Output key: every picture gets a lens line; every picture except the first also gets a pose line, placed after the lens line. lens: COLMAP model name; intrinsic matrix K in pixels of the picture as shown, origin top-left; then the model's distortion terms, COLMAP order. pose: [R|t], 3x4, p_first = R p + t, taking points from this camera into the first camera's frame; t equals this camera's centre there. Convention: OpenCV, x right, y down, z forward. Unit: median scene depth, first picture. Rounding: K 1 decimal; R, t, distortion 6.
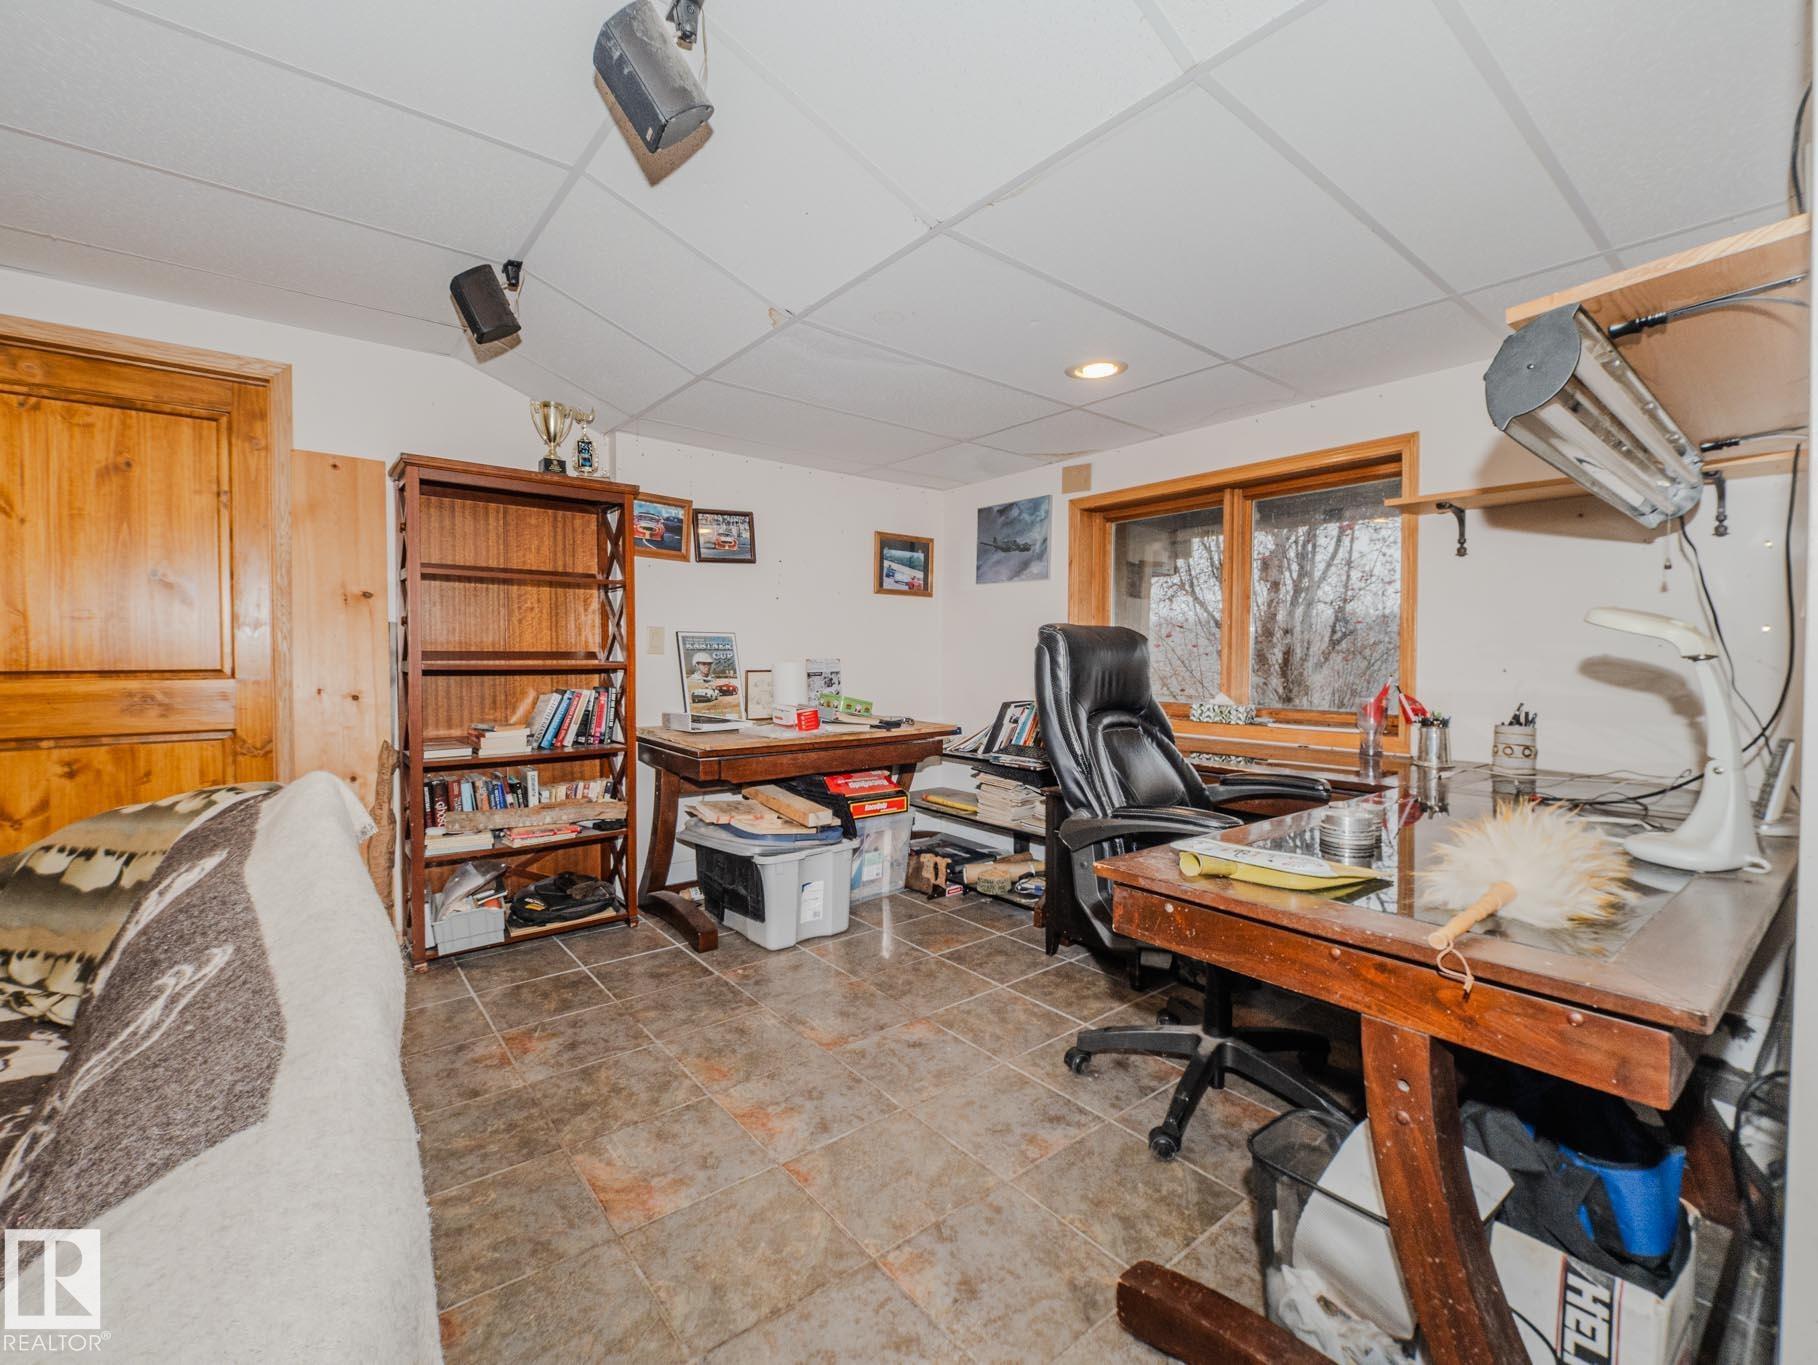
lens RADIAL K [[788.3, 0, 938.9], [0, 788.3, 675.7], [0, 0, 1]] dist [-0.000598, -0.009398]
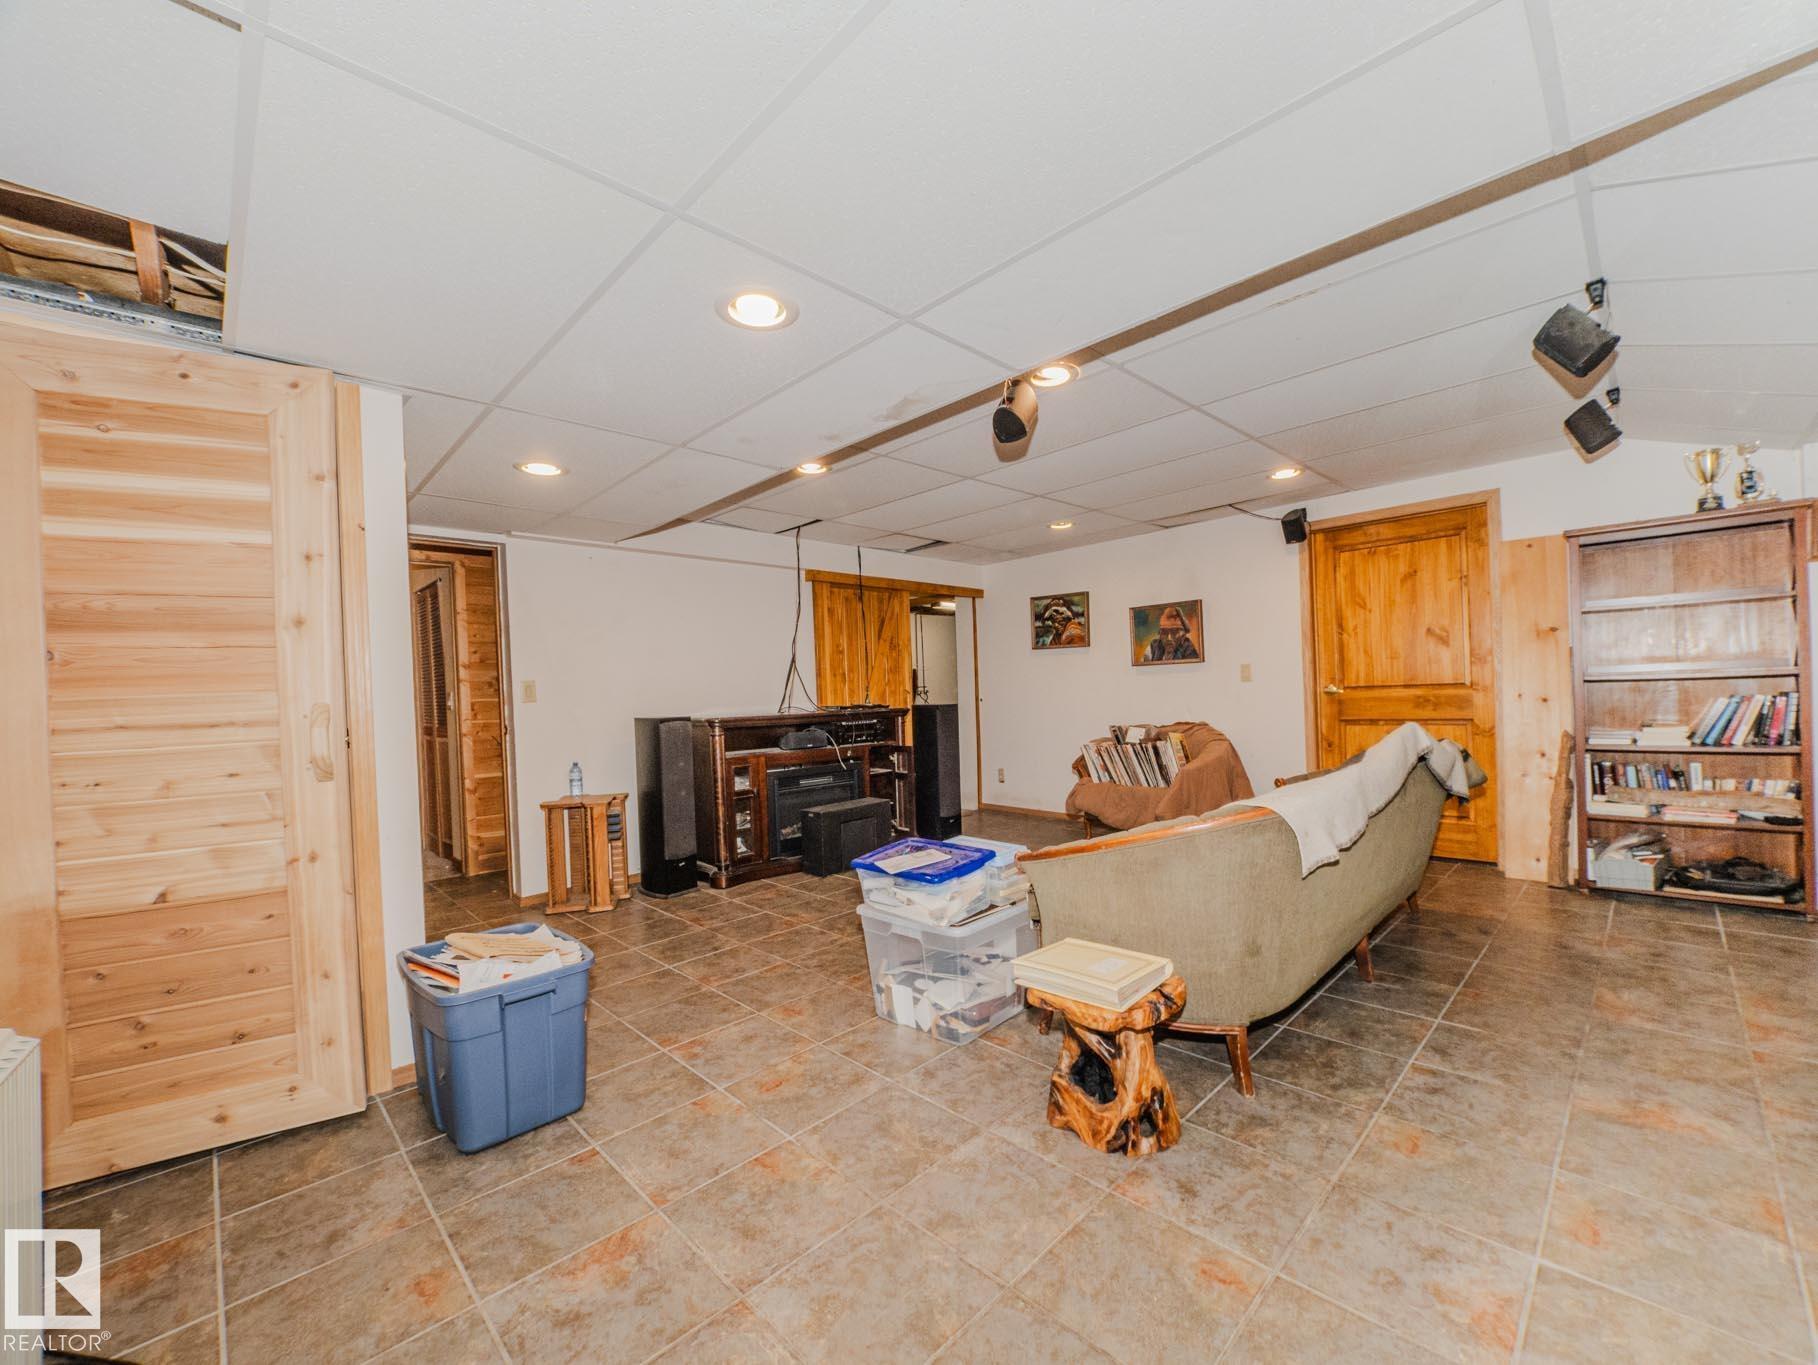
lens RADIAL K [[758.3, 0, 906.1], [0, 758.3, 698.3], [0, 0, 1]] dist [-0.004312, -0.000398]
pose [[0.080823, -0.001323, -0.996728, 0.575511], [0.011690, 0.999932, -0.000379, 0.011299], [0.996660, -0.011621, 0.080833, -0.307922]]
